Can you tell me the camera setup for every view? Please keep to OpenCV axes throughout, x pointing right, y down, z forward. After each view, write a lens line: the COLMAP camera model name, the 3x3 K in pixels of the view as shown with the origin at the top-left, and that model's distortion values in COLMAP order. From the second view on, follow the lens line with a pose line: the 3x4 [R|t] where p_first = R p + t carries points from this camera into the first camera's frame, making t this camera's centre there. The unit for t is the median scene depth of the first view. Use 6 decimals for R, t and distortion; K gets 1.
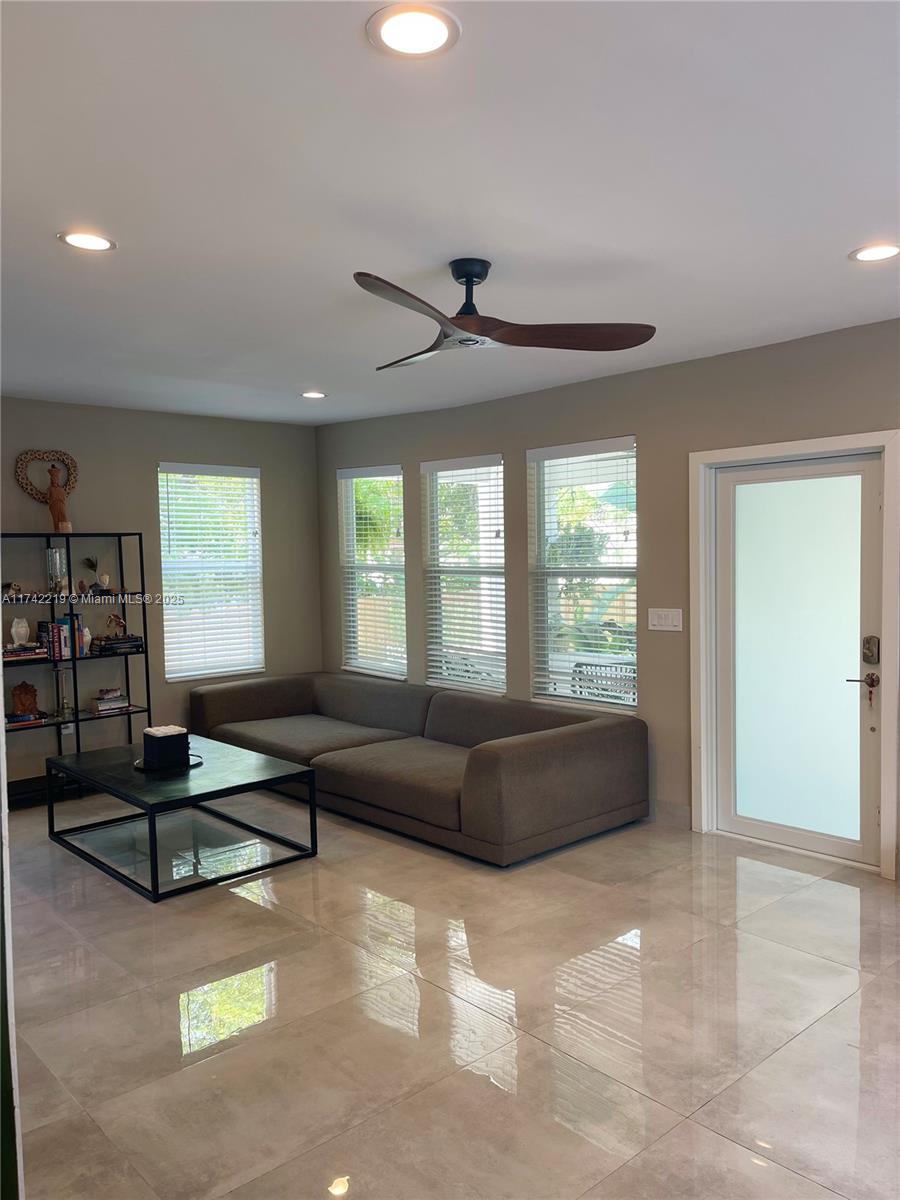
lens RADIAL K [[903.0, 0, 450.0], [0, 903.0, 600.0], [0, 0, 1]] dist [-0.005511, -0.002250]
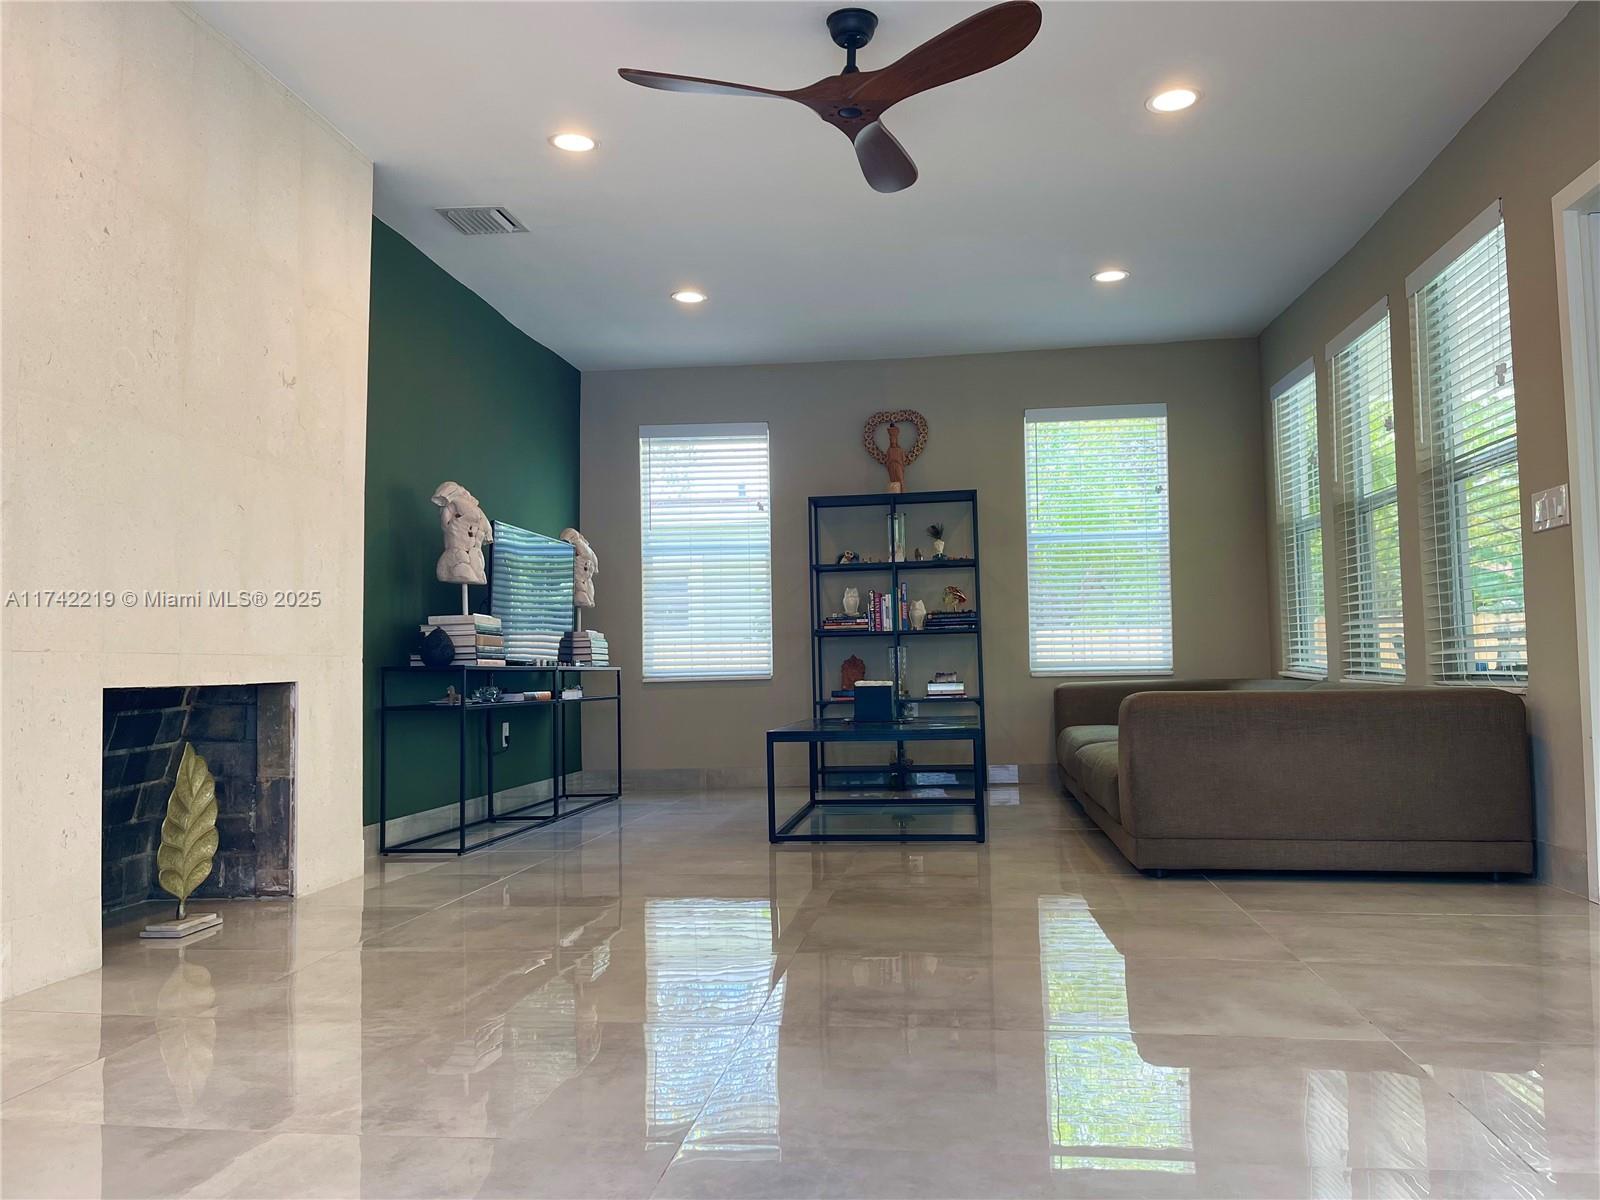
lens RADIAL K [[1211.6, 0, 801.1], [0, 1211.6, 601.1], [0, 0, 1]] dist [0.043268, -0.002928]
pose [[0.644880, -0.033277, -0.763559, 0.437309], [-0.035848, 0.996635, -0.073712, 0.125811], [0.763442, 0.074908, 0.641517, 0.153505]]
